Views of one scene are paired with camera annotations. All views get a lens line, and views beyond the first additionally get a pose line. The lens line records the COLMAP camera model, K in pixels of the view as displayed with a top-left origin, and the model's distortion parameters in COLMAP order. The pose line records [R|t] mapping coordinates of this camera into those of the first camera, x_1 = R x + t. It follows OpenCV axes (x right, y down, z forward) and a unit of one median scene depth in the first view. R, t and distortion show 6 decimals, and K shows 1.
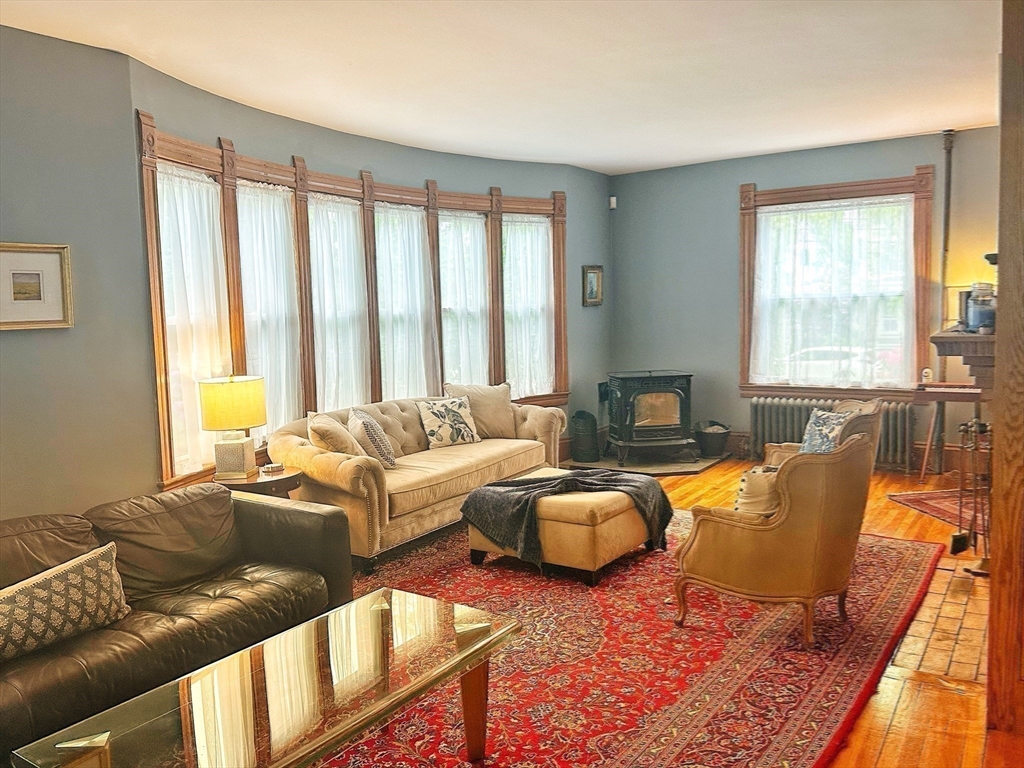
lens RADIAL K [[816.5, 0, 503.2], [0, 816.5, 380.6], [0, 0, 1]] dist [0.095827, -0.160361]
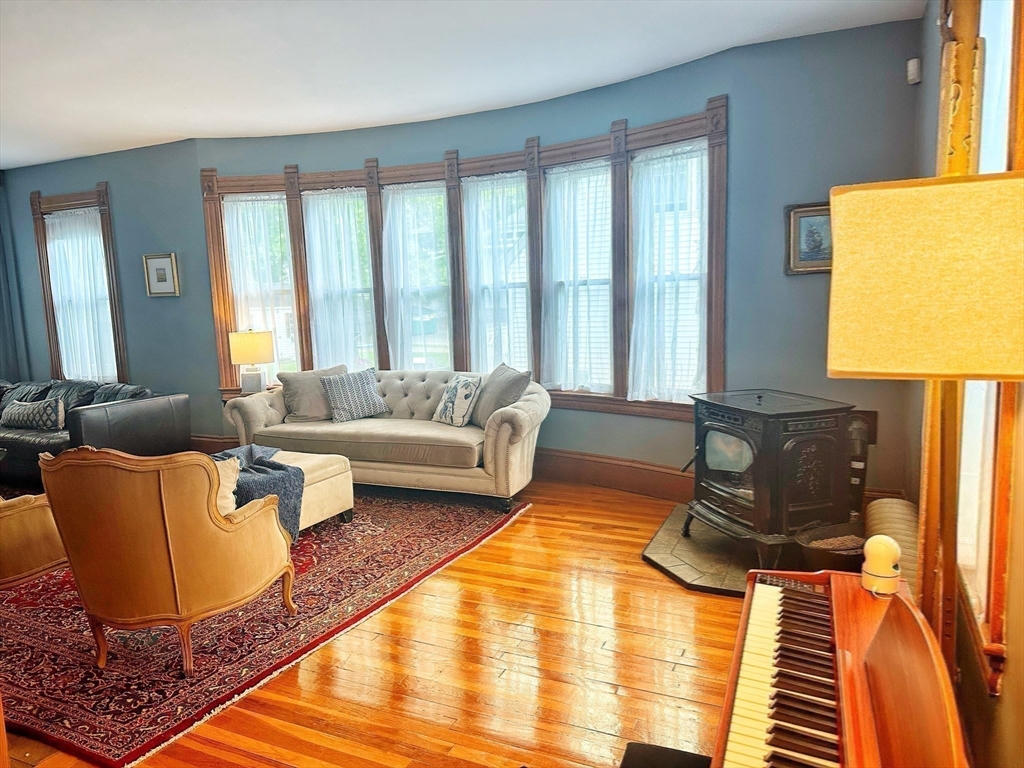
lens RADIAL K [[712.1, 0, 507.1], [0, 712.1, 384.4], [0, 0, 1]] dist [0.022141, -0.005176]
pose [[0.145524, 0.152661, -0.977506, 1.043034], [-0.070134, 0.987130, 0.143723, -0.129457], [0.986866, 0.047641, 0.154358, 1.271364]]
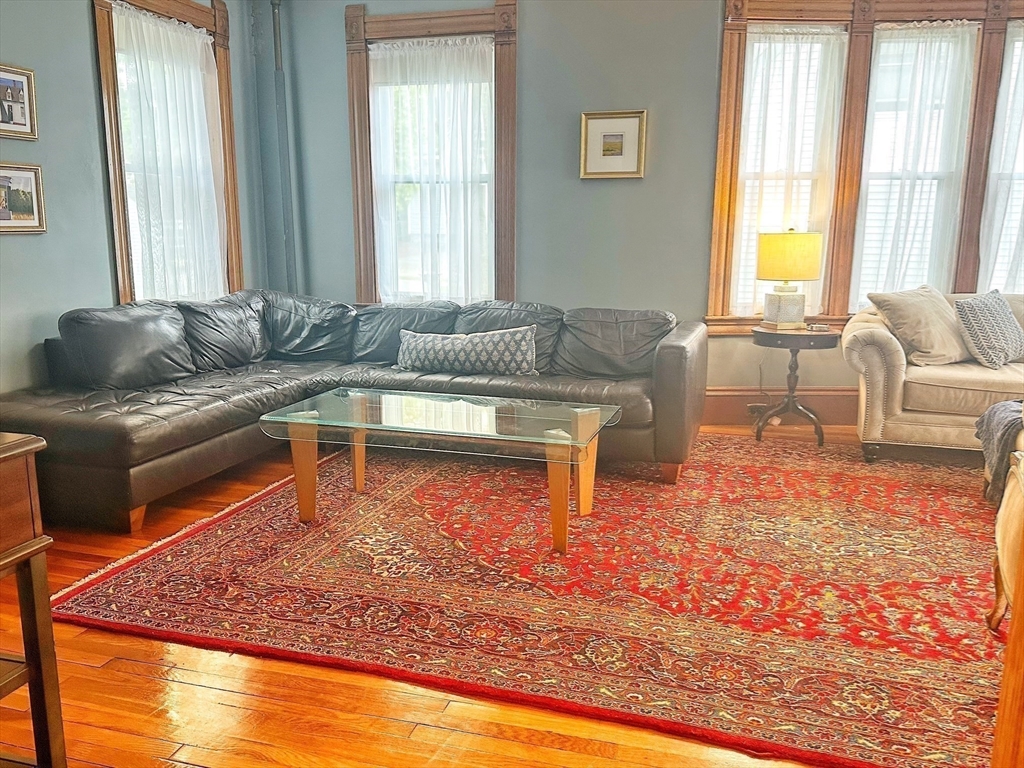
lens RADIAL K [[816.5, 0, 503.2], [0, 816.5, 380.6], [0, 0, 1]] dist [0.095827, -0.160361]
pose [[0.299001, 0.219739, -0.928608, 0.562522], [-0.105669, 0.974765, 0.196638, 0.012668], [0.948384, 0.039331, 0.314675, 0.343554]]
